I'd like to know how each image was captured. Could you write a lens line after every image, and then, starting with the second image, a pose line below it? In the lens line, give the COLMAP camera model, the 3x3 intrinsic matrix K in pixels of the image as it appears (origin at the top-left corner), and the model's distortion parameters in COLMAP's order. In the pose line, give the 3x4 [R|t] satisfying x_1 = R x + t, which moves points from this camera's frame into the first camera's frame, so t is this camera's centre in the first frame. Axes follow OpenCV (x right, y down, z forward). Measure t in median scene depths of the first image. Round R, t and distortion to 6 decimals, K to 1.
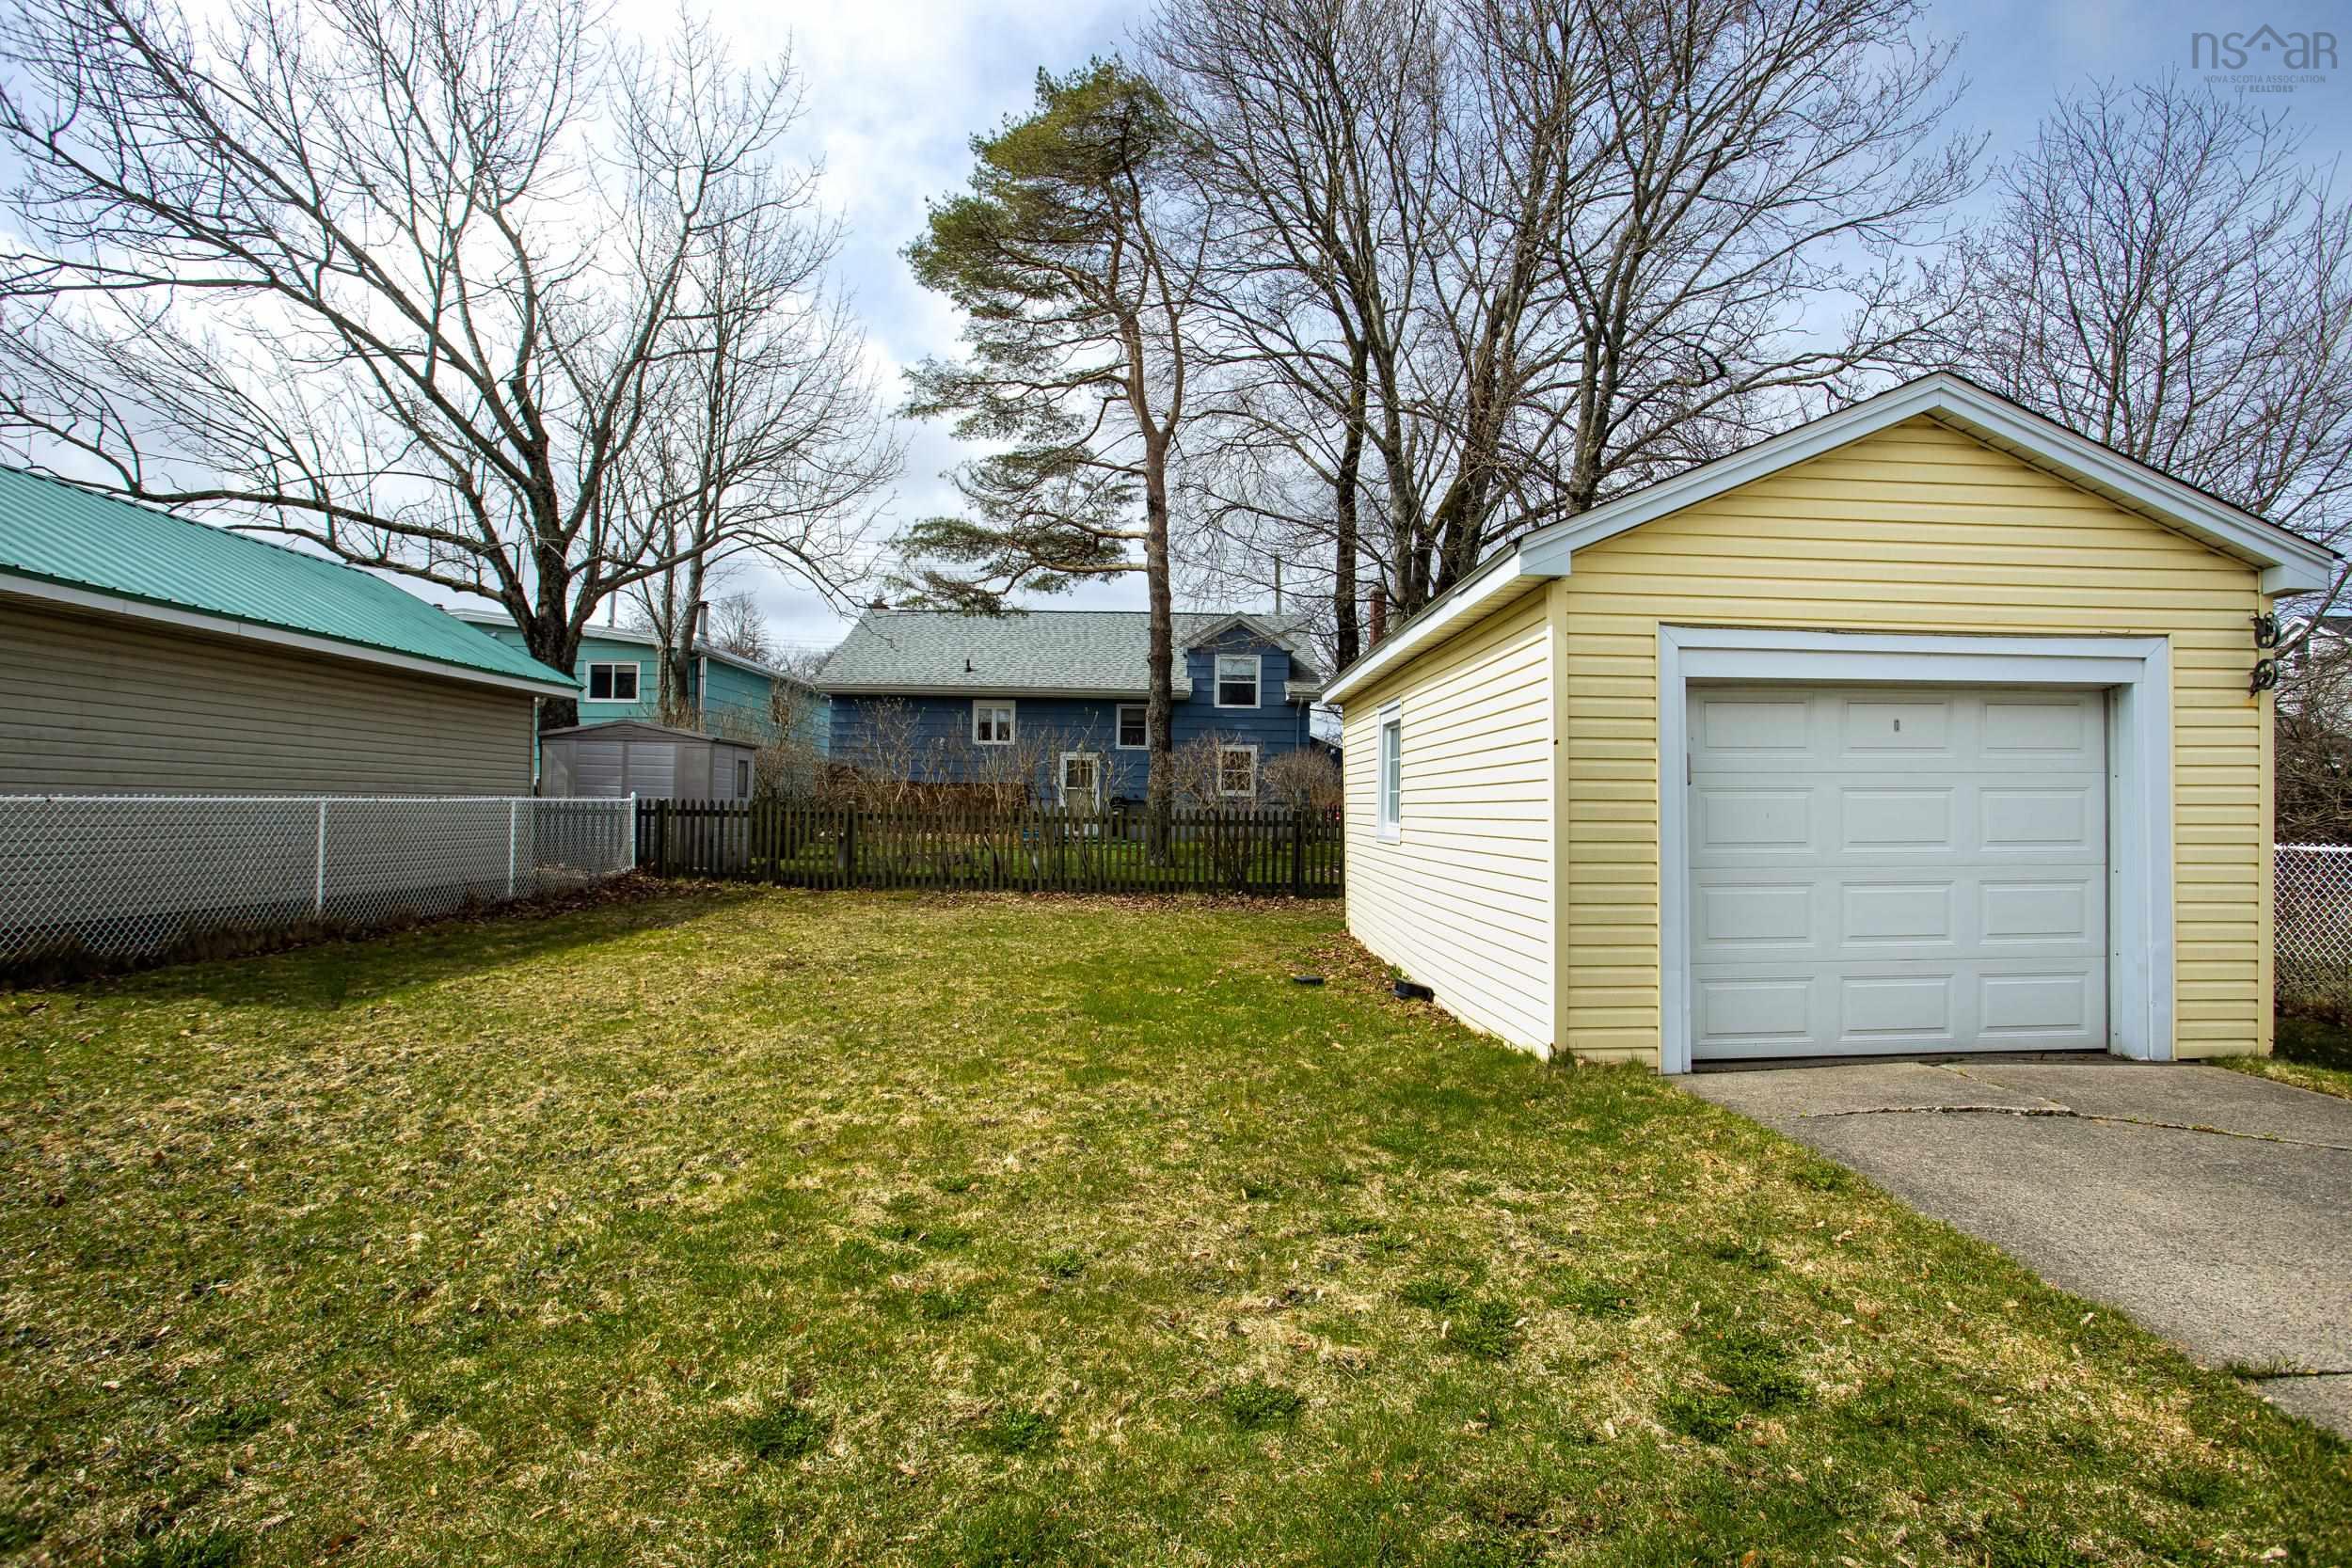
lens RADIAL K [[1206.1, 0, 1176.0], [0, 1206.1, 784.0], [0, 0, 1]] dist [0.000692, -0.000228]
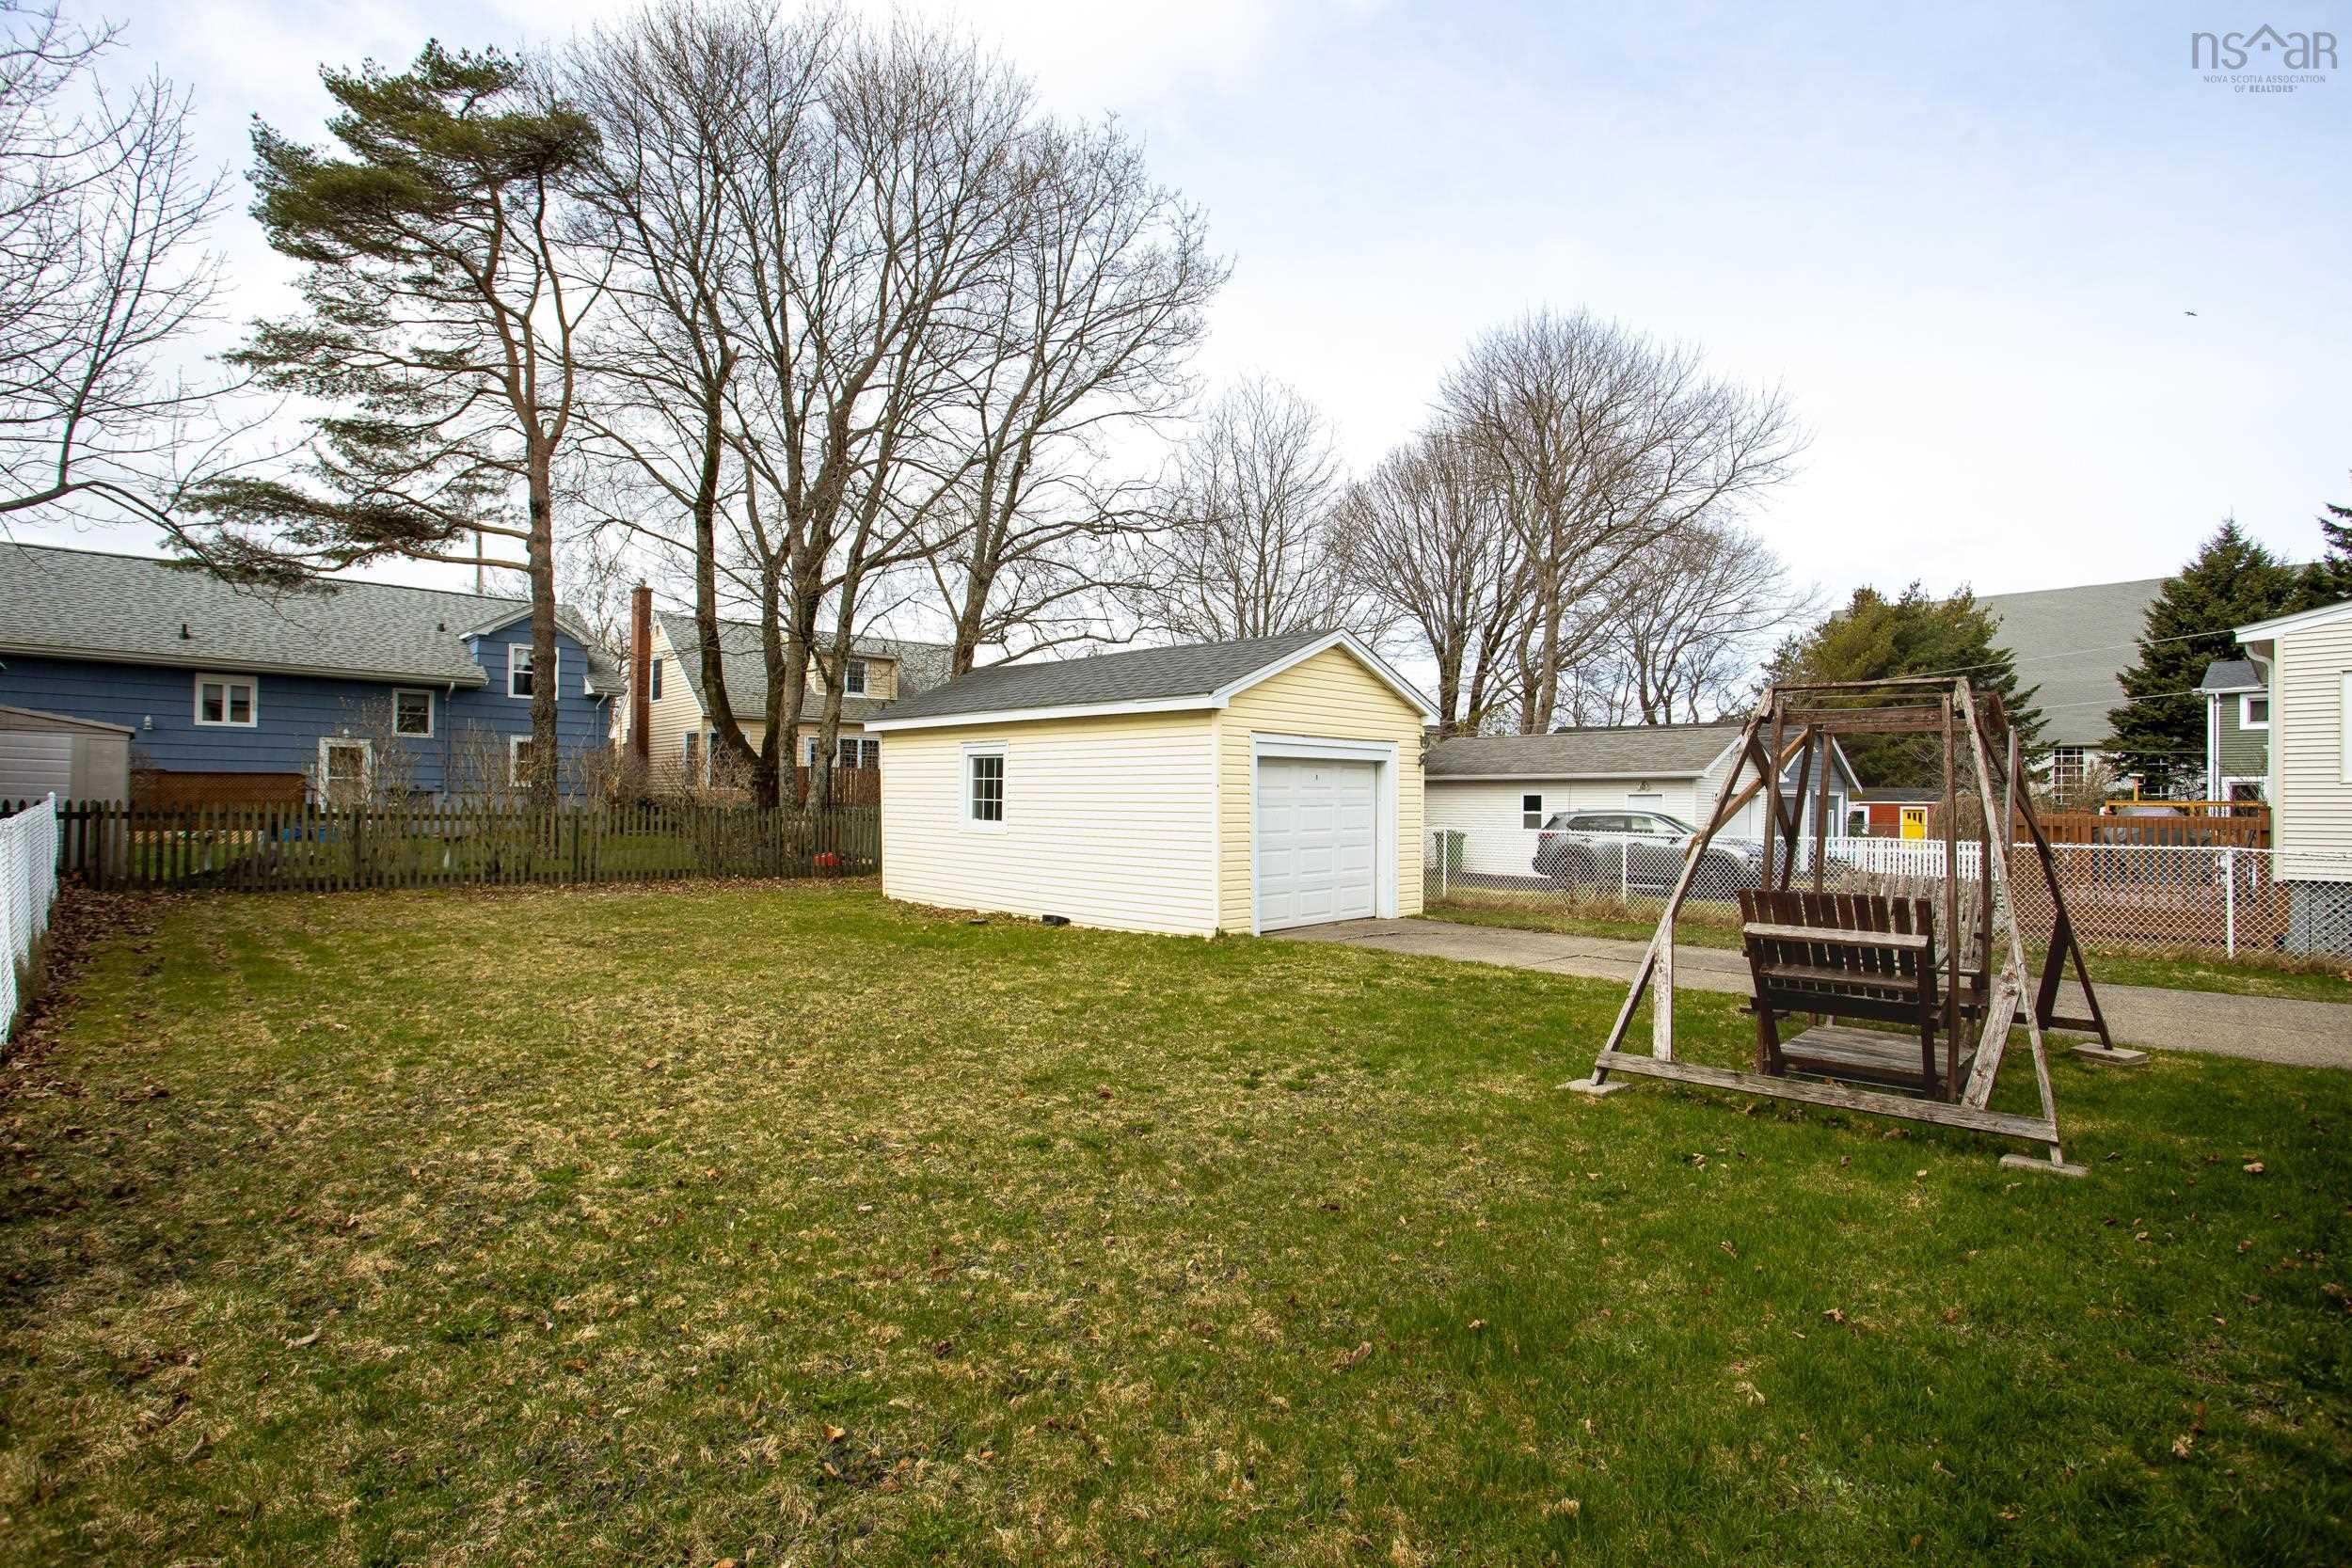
lens RADIAL K [[1206.1, 0, 1176.0], [0, 1206.1, 784.0], [0, 0, 1]] dist [0.000692, -0.000228]
pose [[0.780220, 0.011890, 0.625392, -0.247722], [-0.017705, 0.999839, 0.003079, -0.009341], [-0.625255, -0.013474, 0.780304, -0.143498]]
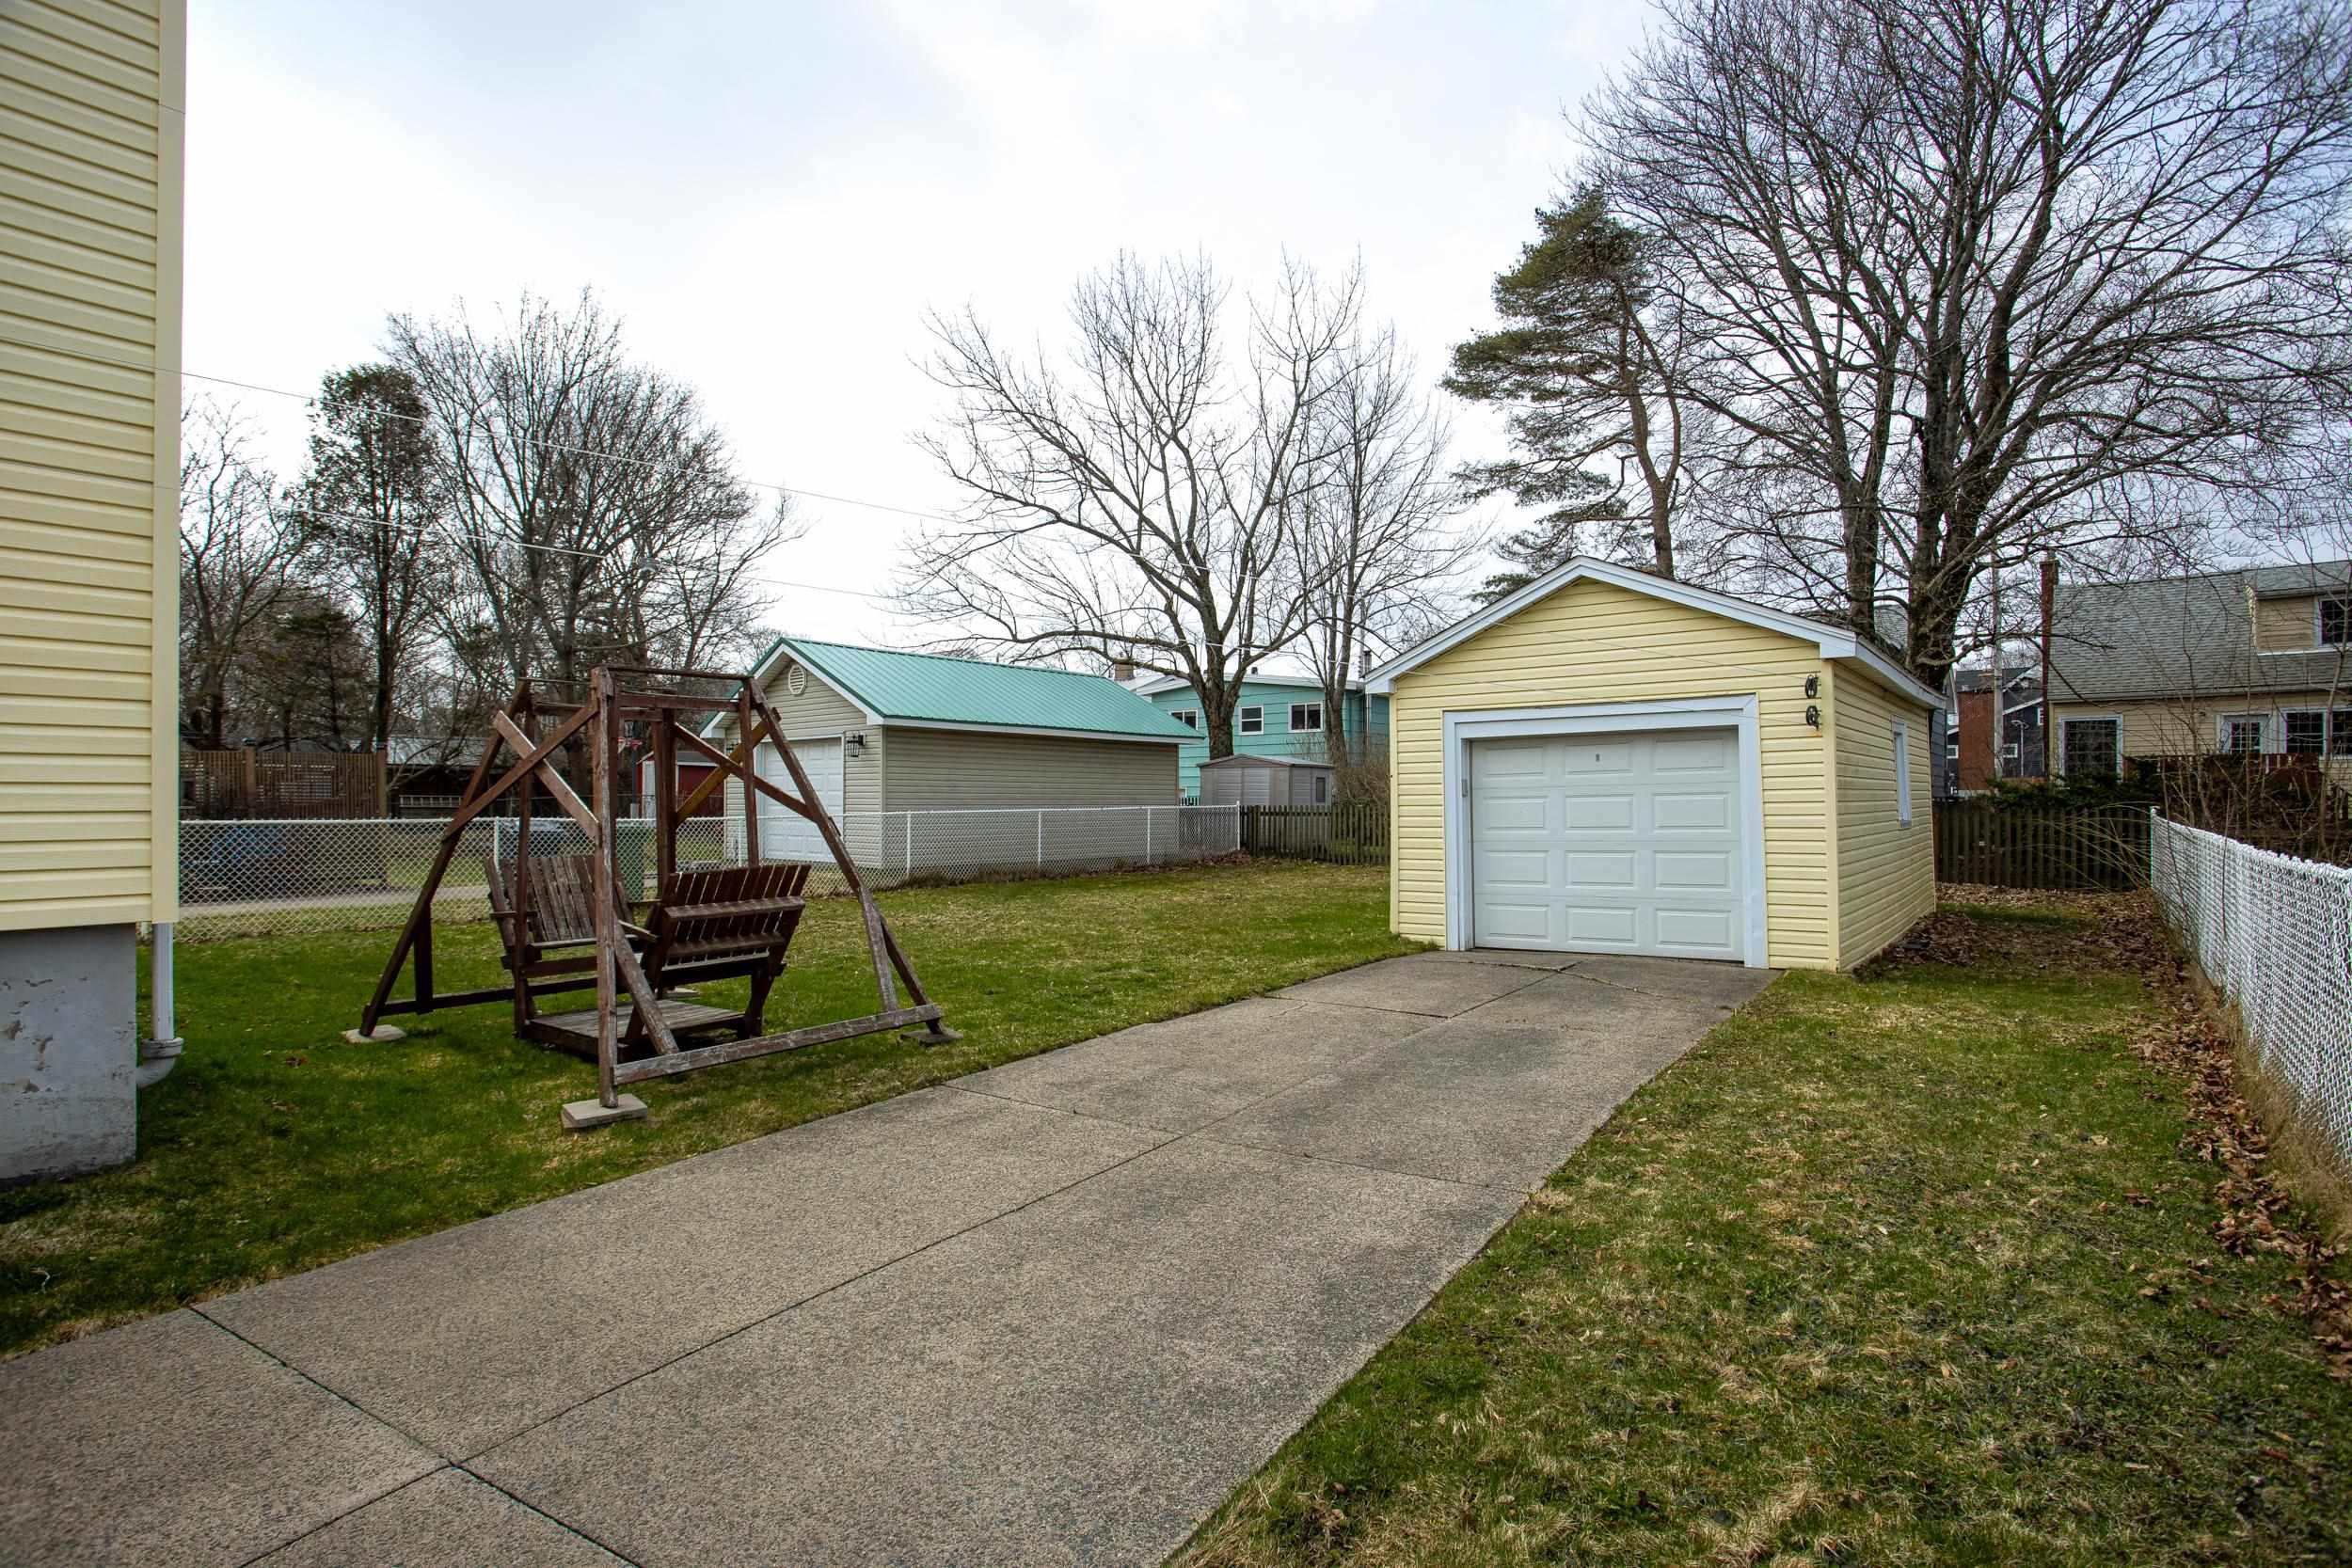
lens RADIAL K [[1206.1, 0, 1176.0], [0, 1206.1, 784.0], [0, 0, 1]] dist [0.000692, -0.000228]
pose [[0.779302, -0.023254, -0.626217, 0.366664], [0.022848, 0.999701, -0.008689, -0.002465], [0.626232, -0.007536, 0.779600, -0.209446]]
